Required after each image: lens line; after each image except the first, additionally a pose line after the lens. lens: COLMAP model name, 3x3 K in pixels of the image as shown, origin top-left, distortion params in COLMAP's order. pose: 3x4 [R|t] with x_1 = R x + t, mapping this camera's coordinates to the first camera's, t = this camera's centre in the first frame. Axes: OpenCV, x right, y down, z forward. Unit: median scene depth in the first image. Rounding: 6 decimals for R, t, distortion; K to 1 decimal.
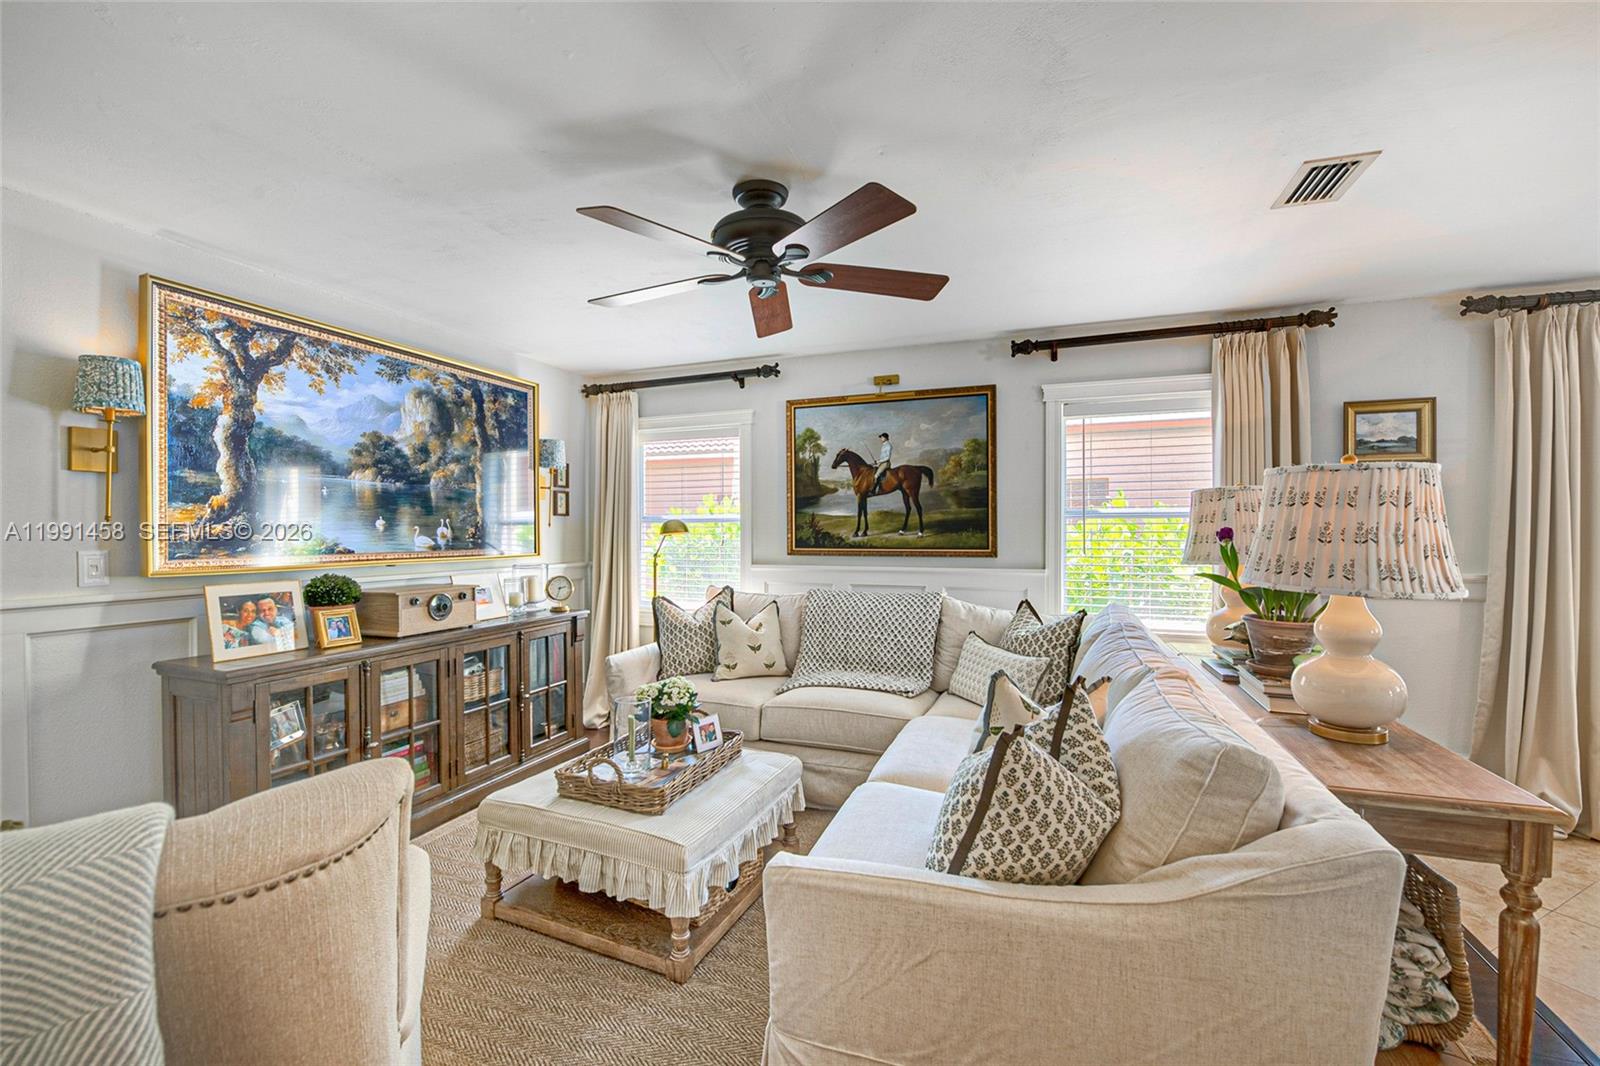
lens RADIAL K [[680.1, 0, 799.8], [0, 680.1, 526.6], [0, 0, 1]] dist [-0.000996, -0.003685]
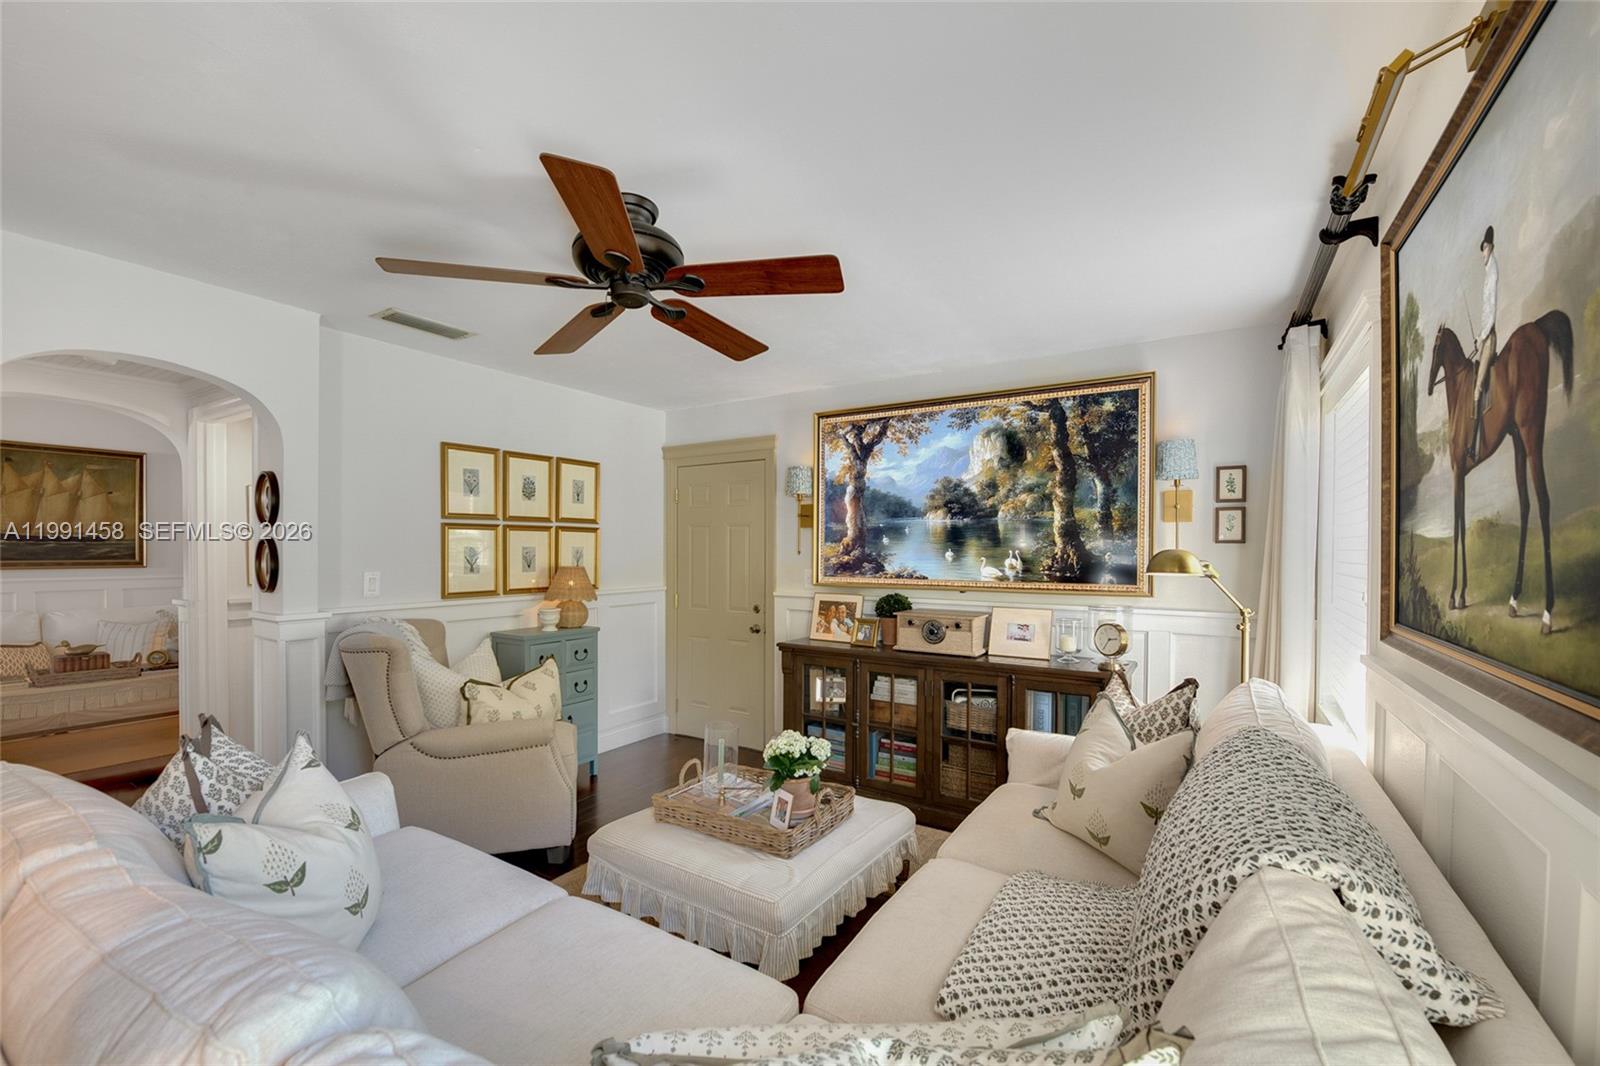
lens RADIAL K [[662.2, 0, 796.3], [0, 662.2, 560.3], [0, 0, 1]] dist [0.000041, -0.000047]
pose [[-0.211415, 0.016600, -0.977255, 0.546753], [0.002410, 0.999862, 0.016462, -0.014756], [0.977393, 0.001125, -0.211426, 0.976594]]
